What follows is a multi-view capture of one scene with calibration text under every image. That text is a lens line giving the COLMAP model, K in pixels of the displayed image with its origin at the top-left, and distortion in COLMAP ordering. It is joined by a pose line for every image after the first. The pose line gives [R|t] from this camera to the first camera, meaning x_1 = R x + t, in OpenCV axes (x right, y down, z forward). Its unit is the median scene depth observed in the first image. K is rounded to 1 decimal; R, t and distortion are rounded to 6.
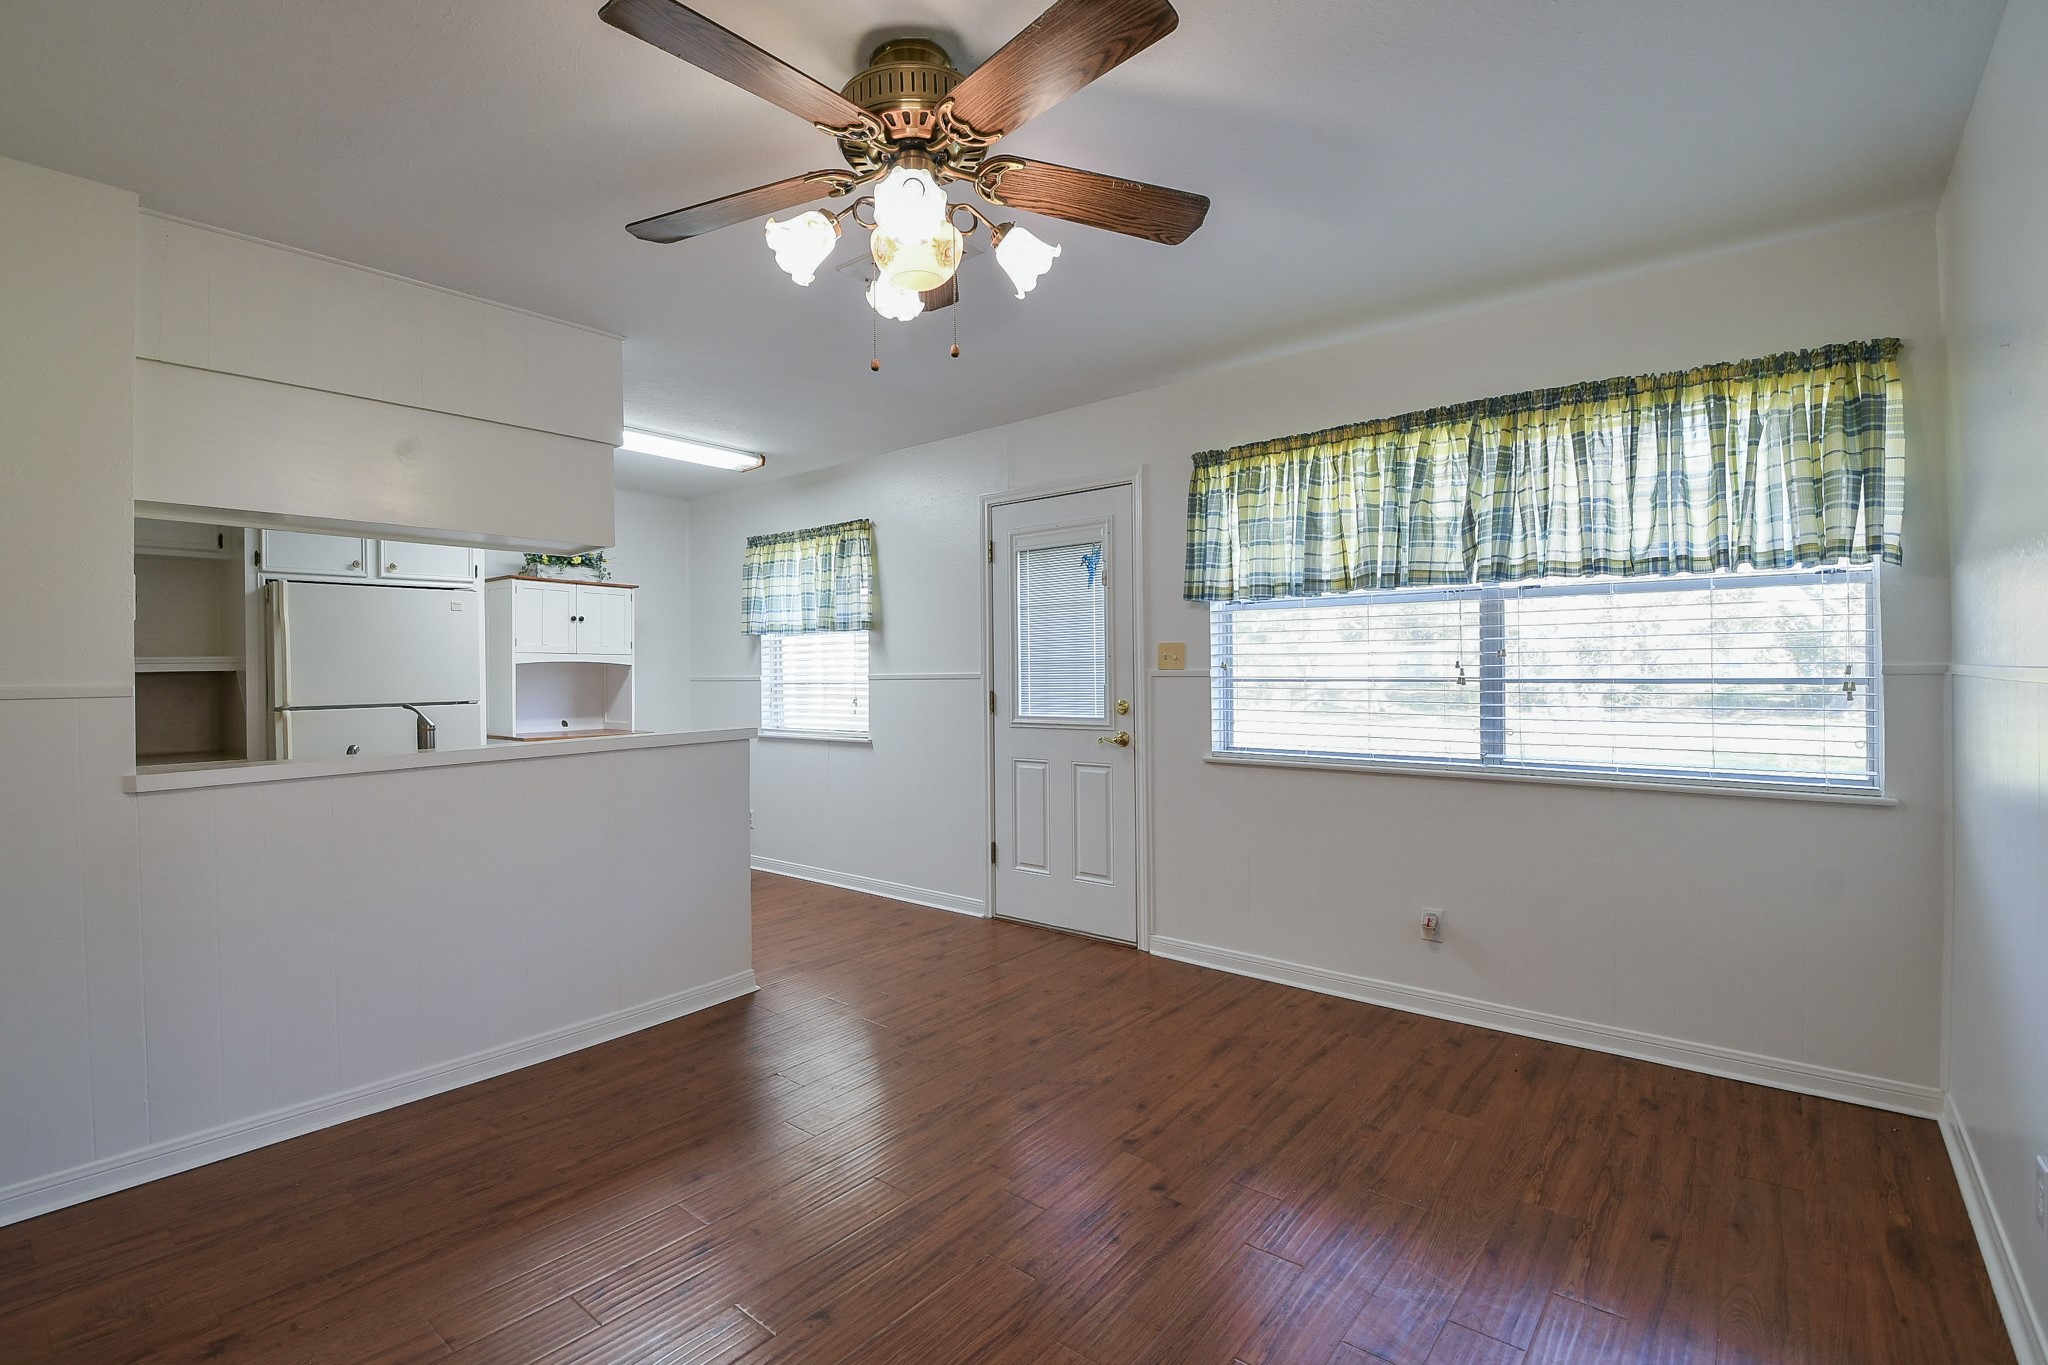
lens RADIAL K [[915.8, 0, 1017.5], [0, 915.8, 669.8], [0, 0, 1]] dist [0.020906, -0.031020]
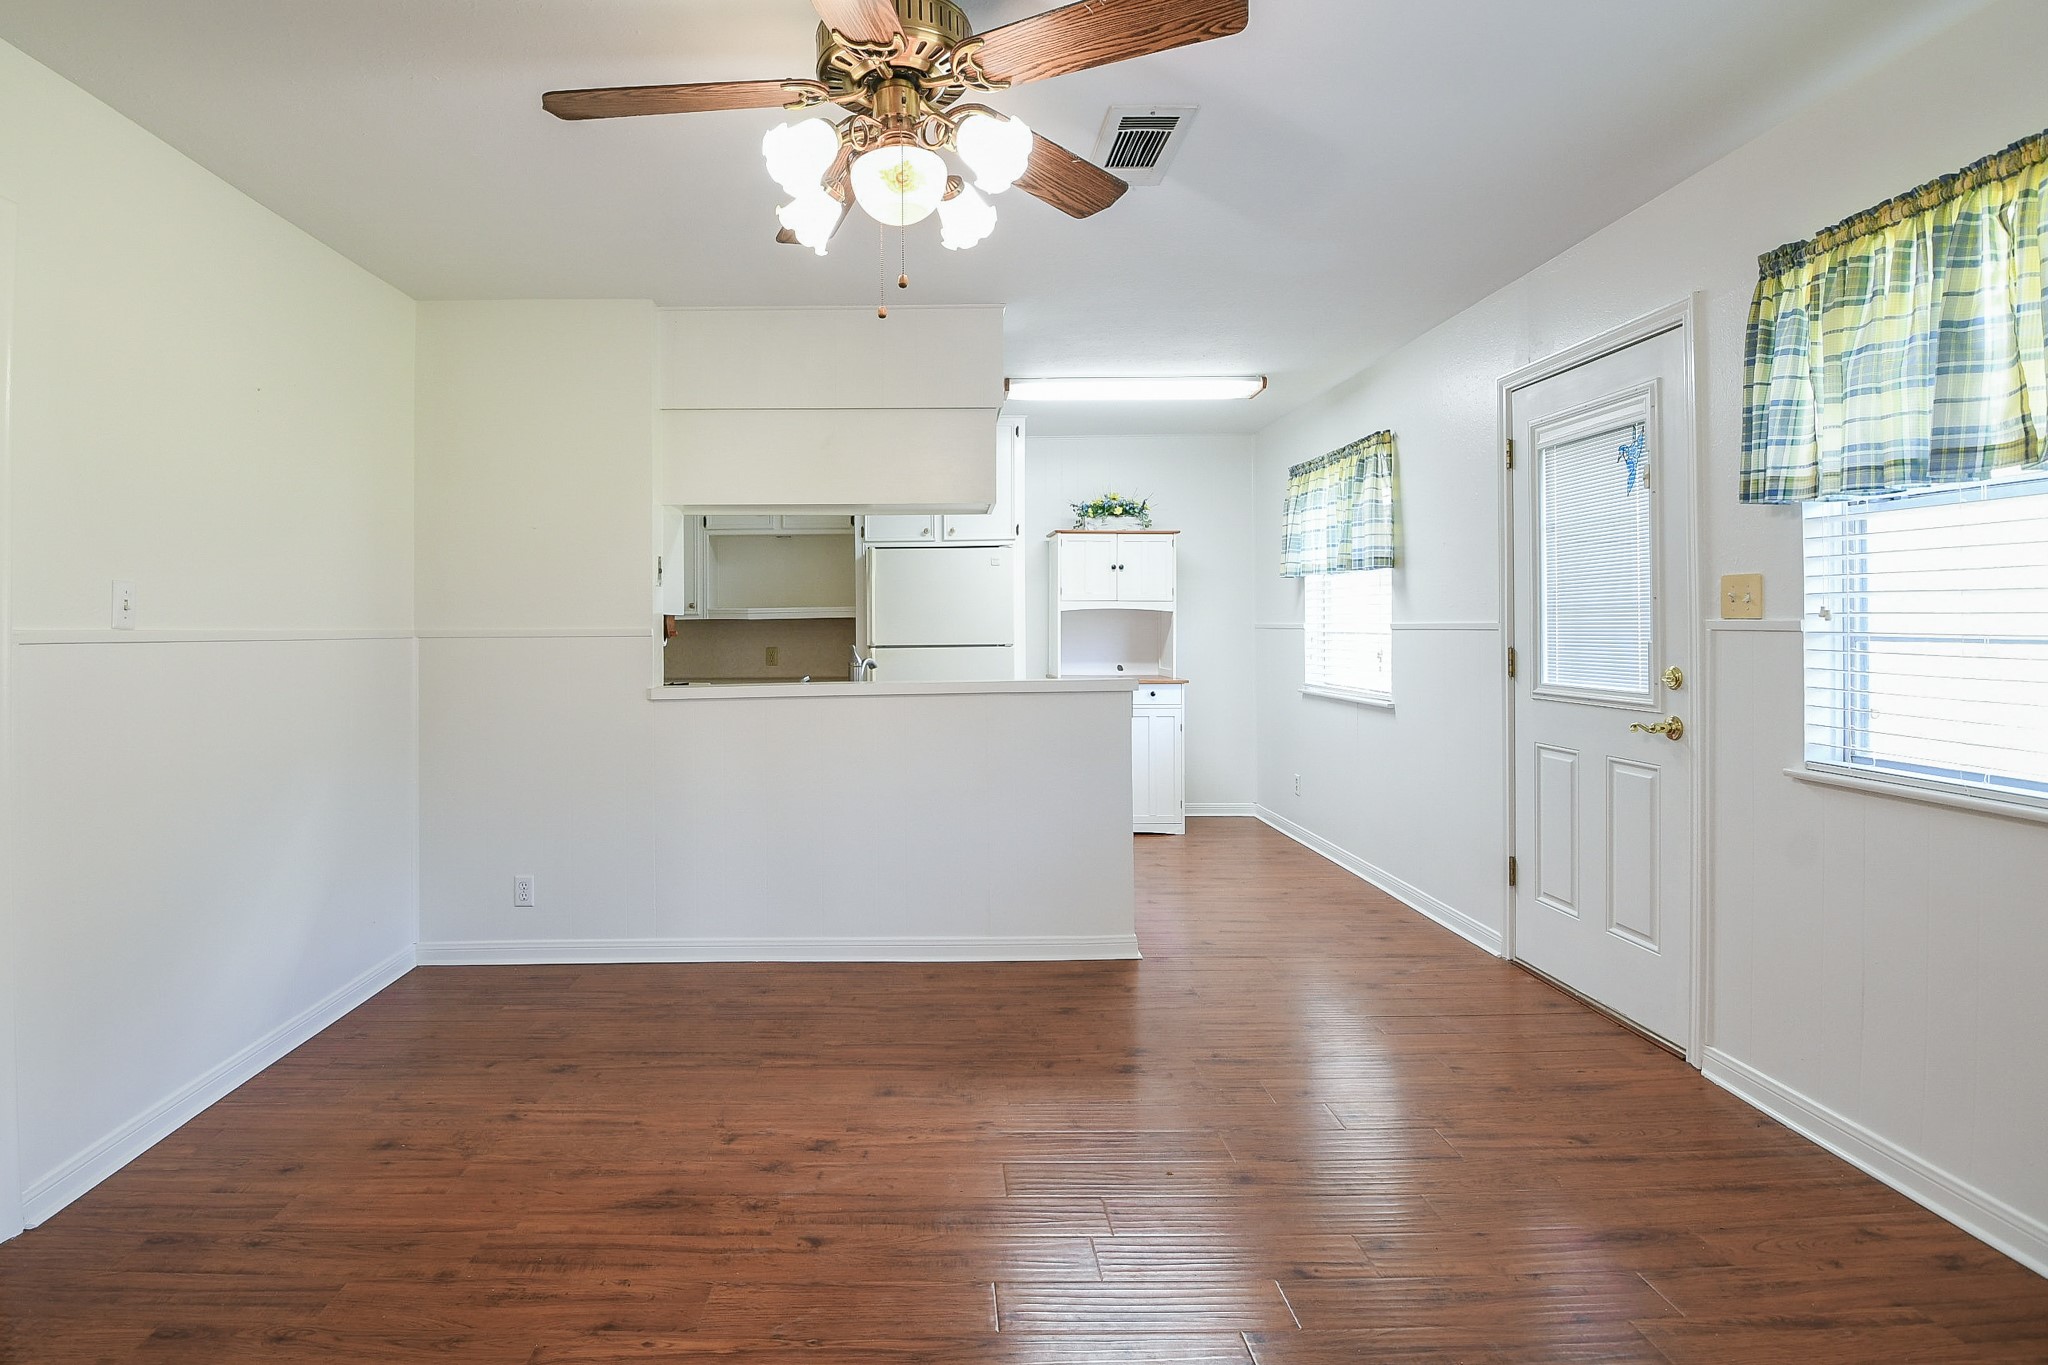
lens RADIAL K [[983.9, 0, 912.4], [0, 983.9, 614.3], [0, 0, 1]] dist [0.010043, -0.022078]
pose [[0.635733, -0.000832, -0.771908, 0.323904], [0.001252, 0.999999, -0.000046, -0.003889], [0.771908, -0.000937, 0.635734, 0.168569]]
